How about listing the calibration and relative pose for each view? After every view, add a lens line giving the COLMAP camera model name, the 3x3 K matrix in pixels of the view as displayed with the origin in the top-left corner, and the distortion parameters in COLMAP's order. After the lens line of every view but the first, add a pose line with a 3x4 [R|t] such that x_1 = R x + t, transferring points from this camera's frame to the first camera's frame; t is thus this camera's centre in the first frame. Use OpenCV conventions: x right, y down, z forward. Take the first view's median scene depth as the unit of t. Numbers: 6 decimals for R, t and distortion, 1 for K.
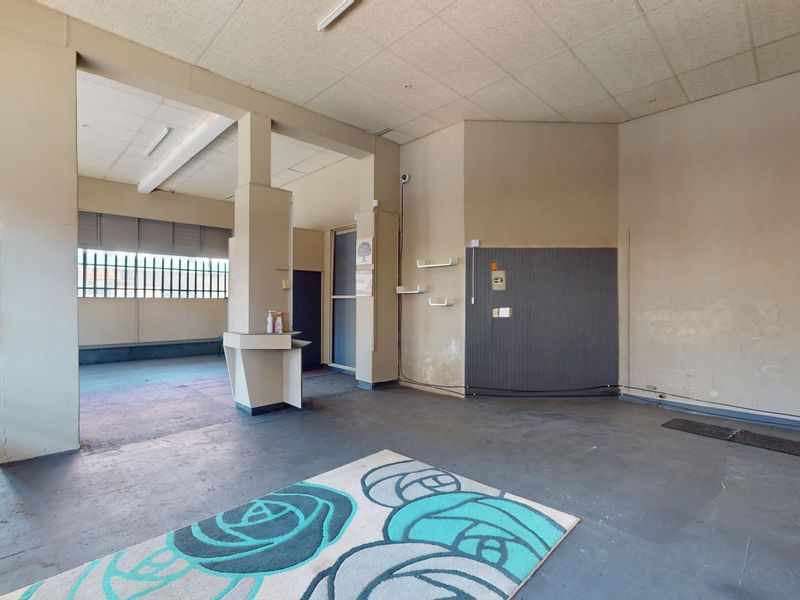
lens RADIAL K [[392.7, 0, 400.1], [0, 392.7, 300.6], [0, 0, 1]] dist [0.000666, 0.001401]
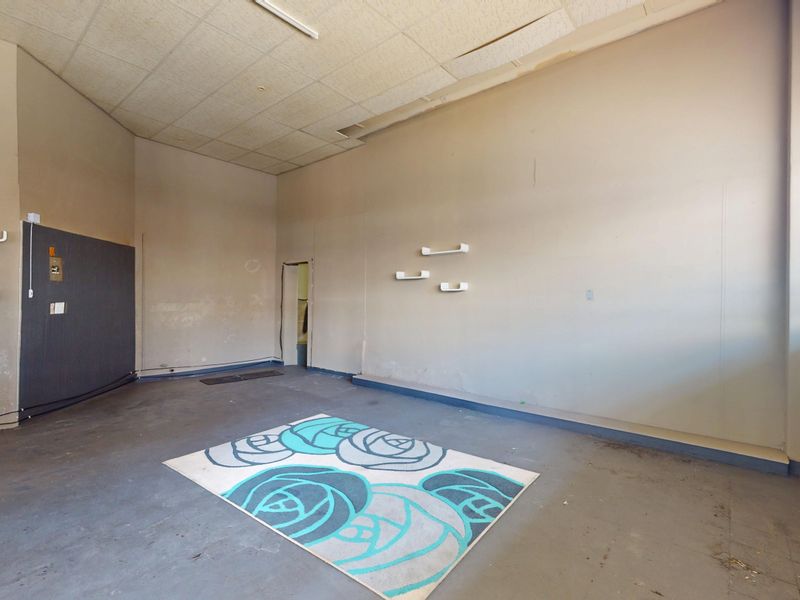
lens RADIAL K [[392.7, 0, 400.1], [0, 392.7, 299.9], [0, 0, 1]] dist [0.000666, 0.001401]
pose [[-0.100611, -0.003719, 0.994919, -1.157641], [-0.009395, 0.999952, 0.002788, 0.006762], [-0.994881, -0.009067, -0.100641, 0.669840]]
